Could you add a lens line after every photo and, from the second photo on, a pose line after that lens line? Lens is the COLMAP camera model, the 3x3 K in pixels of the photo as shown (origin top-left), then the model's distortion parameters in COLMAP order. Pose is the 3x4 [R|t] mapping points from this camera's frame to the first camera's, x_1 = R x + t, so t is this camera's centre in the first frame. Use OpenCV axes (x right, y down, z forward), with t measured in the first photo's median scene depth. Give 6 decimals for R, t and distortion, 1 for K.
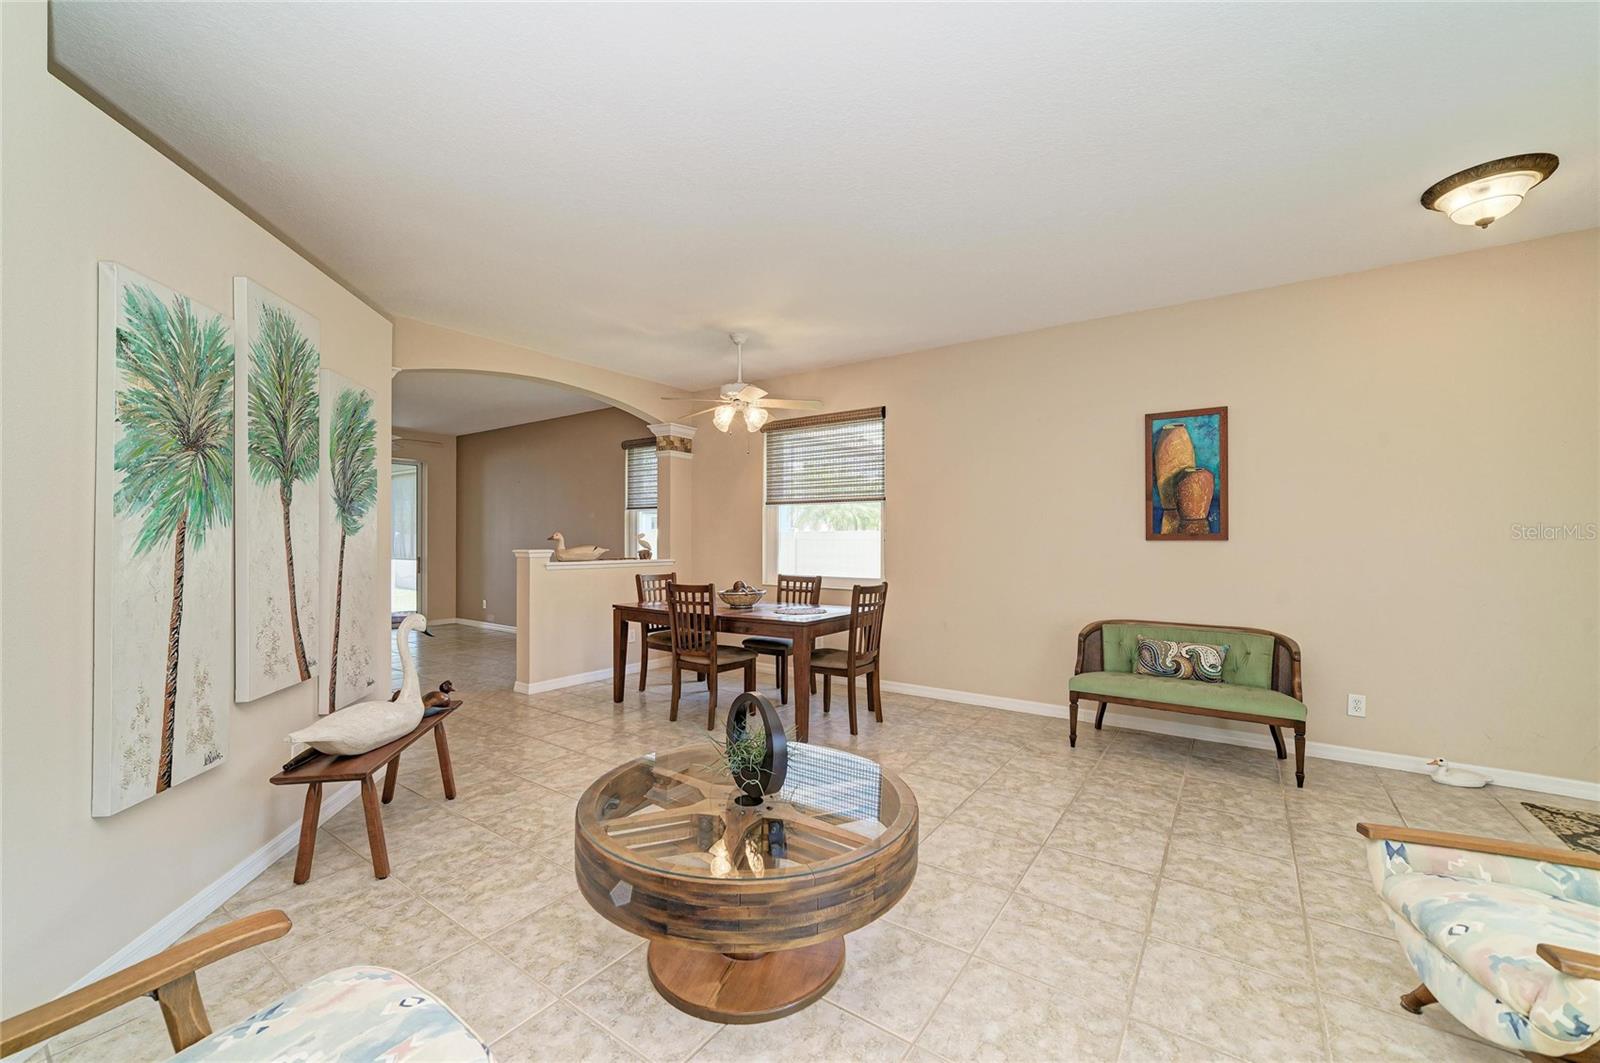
lens RADIAL K [[641.8, 0, 788.6], [0, 641.8, 540.2], [0, 0, 1]] dist [0.002318, 0.000108]
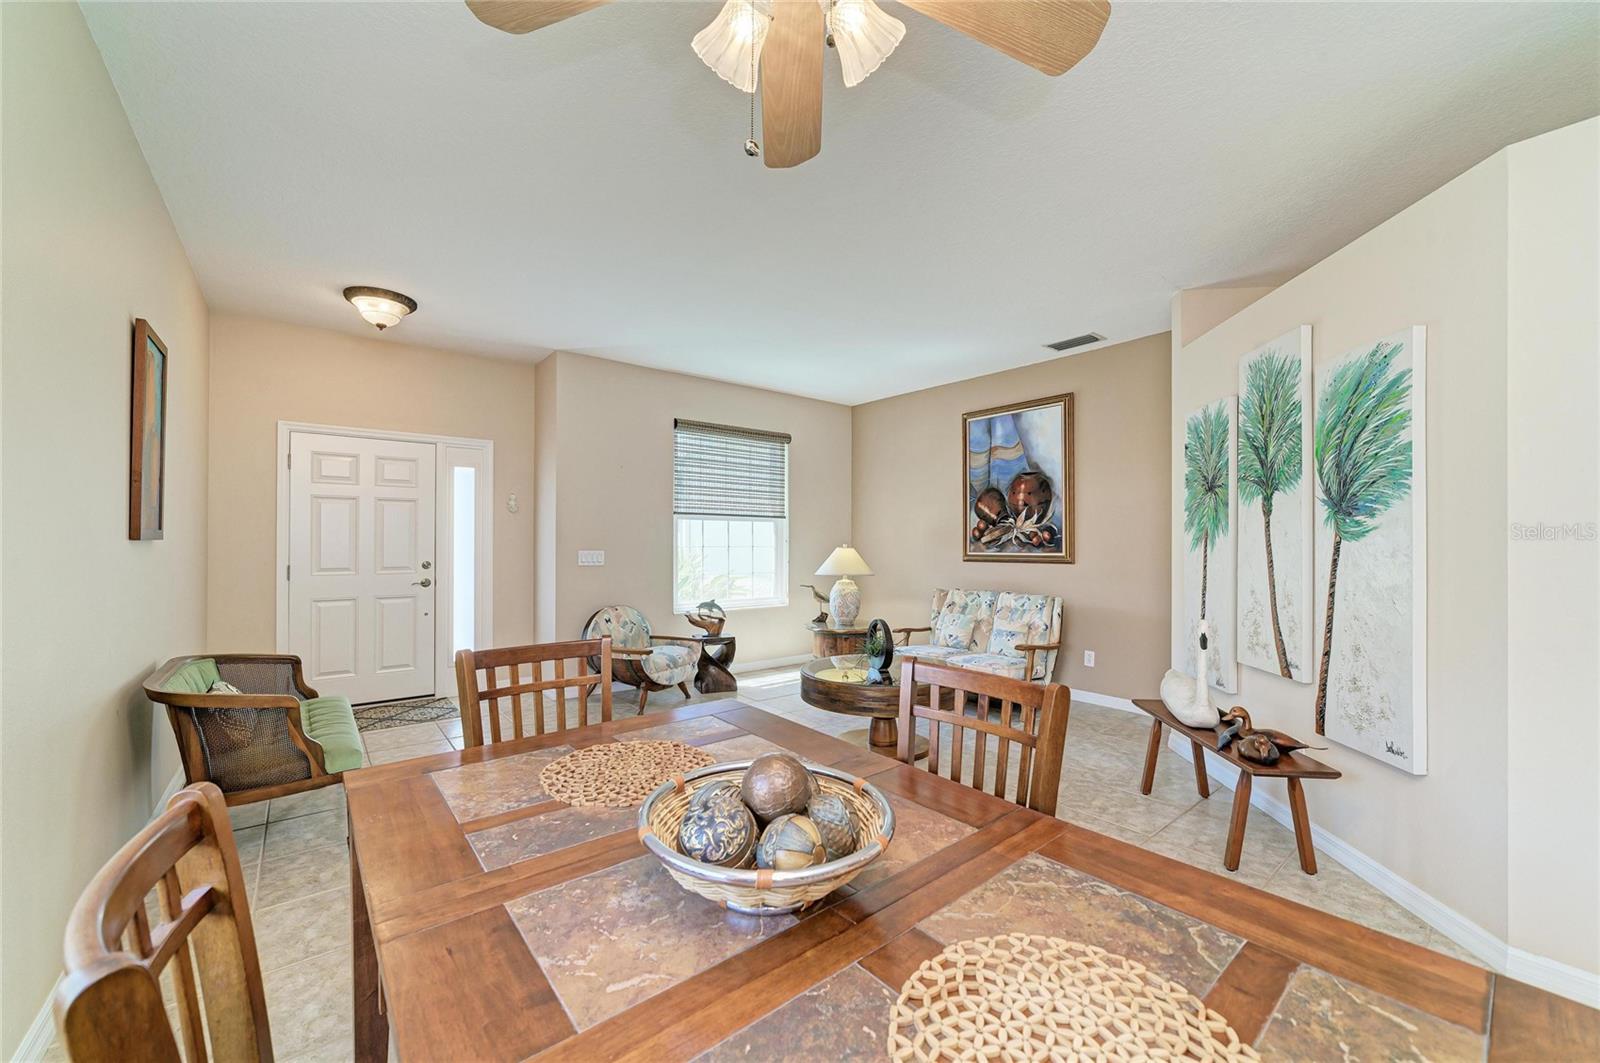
lens RADIAL K [[609.1, 0, 795.7], [0, 609.1, 544.8], [0, 0, 1]] dist [-0.005691, 0.002098]
pose [[-0.958431, -0.006742, 0.285246, -0.258898], [-0.004554, 0.999955, 0.008332, -0.006733], [-0.285289, 0.006687, -0.958418, 2.195244]]
